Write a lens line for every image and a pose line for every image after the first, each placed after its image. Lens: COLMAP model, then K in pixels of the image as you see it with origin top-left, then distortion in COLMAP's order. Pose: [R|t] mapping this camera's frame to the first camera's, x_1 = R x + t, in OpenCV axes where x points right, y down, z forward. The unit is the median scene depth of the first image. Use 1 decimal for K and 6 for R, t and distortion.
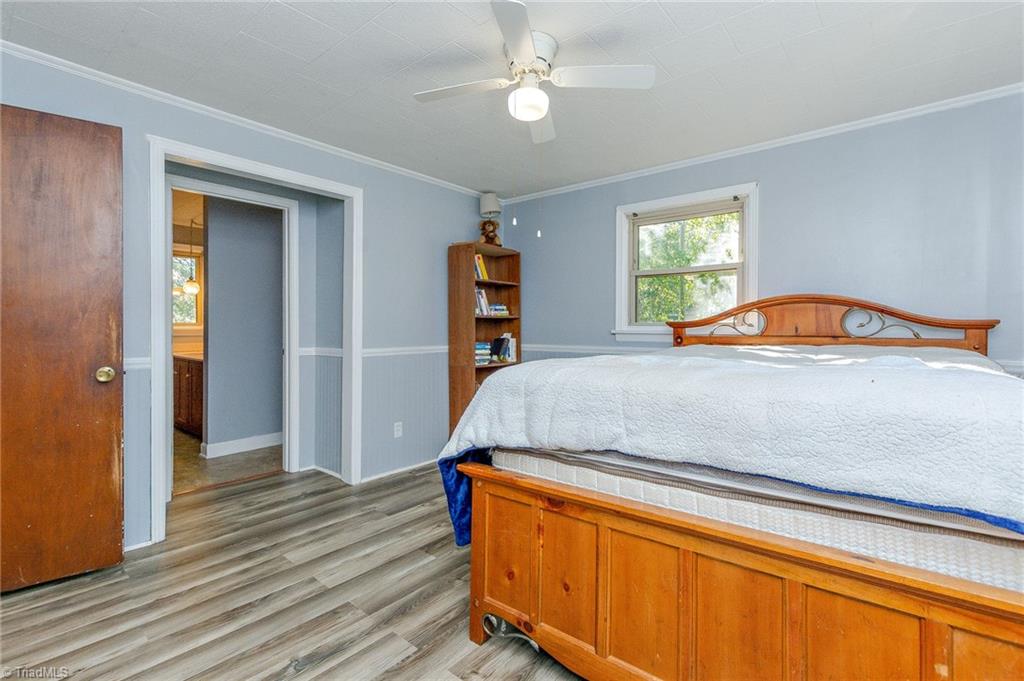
lens RADIAL K [[460.6, 0, 496.7], [0, 460.6, 344.6], [0, 0, 1]] dist [-0.000087, -0.000186]
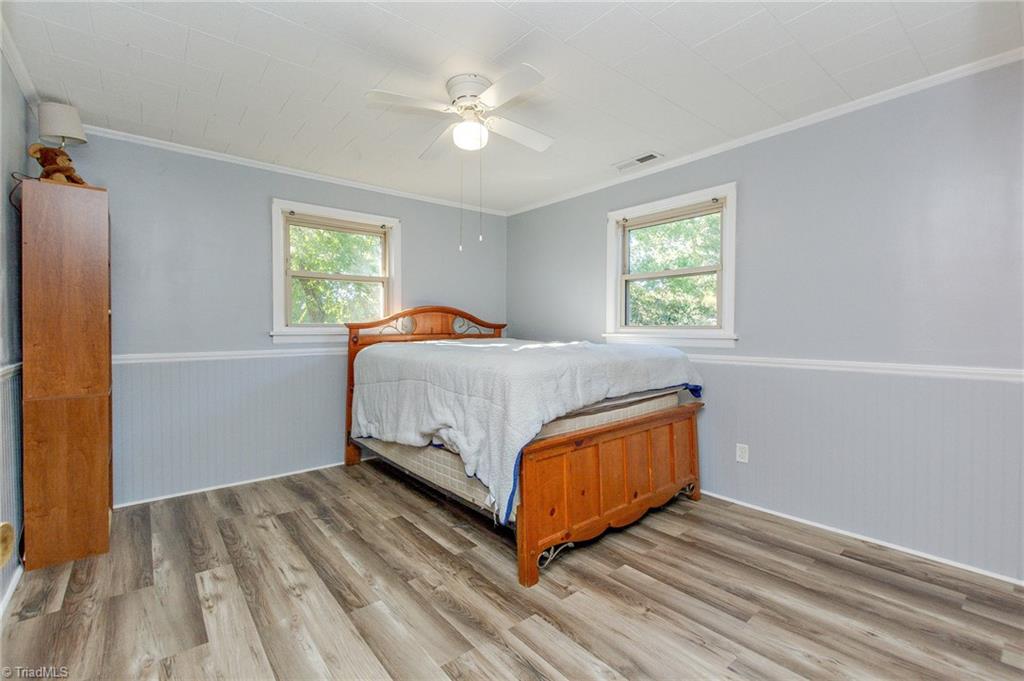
lens RADIAL K [[460.6, 0, 496.7], [0, 460.6, 344.6], [0, 0, 1]] dist [-0.000087, -0.000186]
pose [[0.189485, -0.042161, 0.980978, -0.858507], [0.037278, 0.998666, 0.035721, -0.032752], [-0.981176, 0.029800, 0.190803, 0.575942]]
